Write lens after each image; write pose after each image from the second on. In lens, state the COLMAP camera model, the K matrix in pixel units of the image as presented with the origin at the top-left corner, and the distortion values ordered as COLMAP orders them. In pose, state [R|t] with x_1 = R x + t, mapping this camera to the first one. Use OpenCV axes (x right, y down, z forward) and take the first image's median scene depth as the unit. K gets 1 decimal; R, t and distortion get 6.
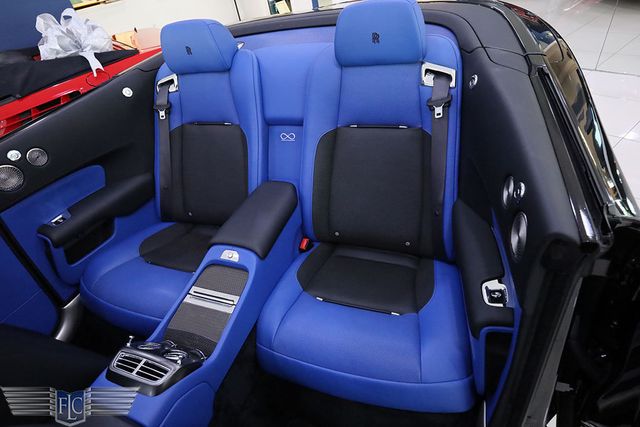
lens RADIAL K [[345.4, 0, 320.0], [0, 345.4, 213.5], [0, 0, 1]] dist [0.003131, -0.000276]
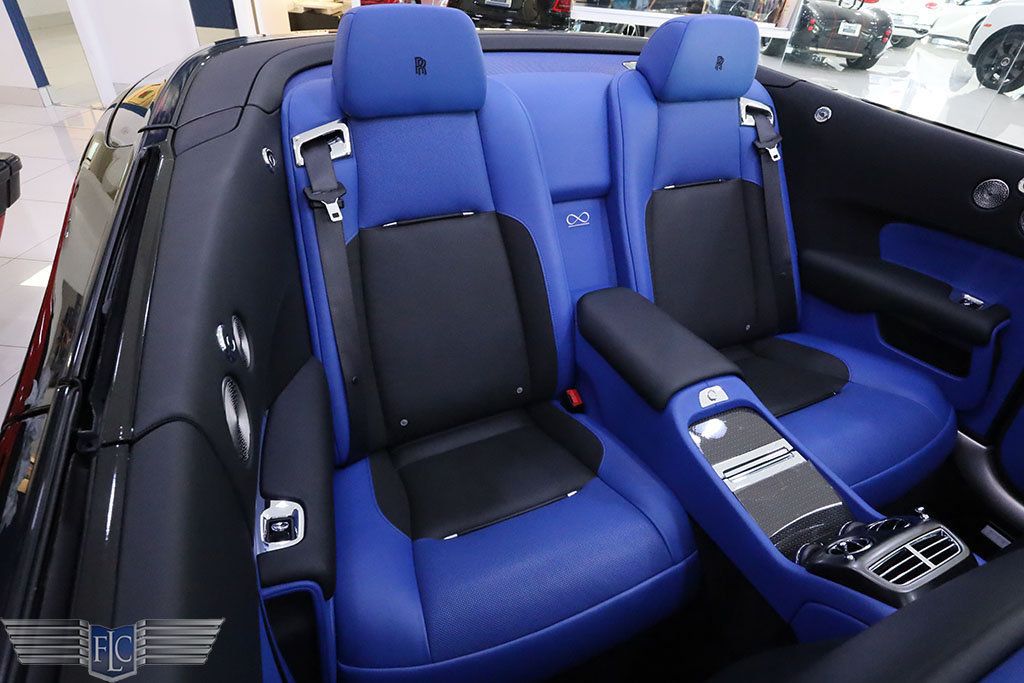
lens RADIAL K [[599.6, 0, 512.0], [0, 599.6, 341.5], [0, 0, 1]] dist [0.004353, 0.001116]
pose [[0.647751, -0.260513, 0.715927, -0.956644], [0.319082, 0.946096, 0.055571, -0.116355], [-0.691813, 0.192443, 0.695960, 0.401685]]
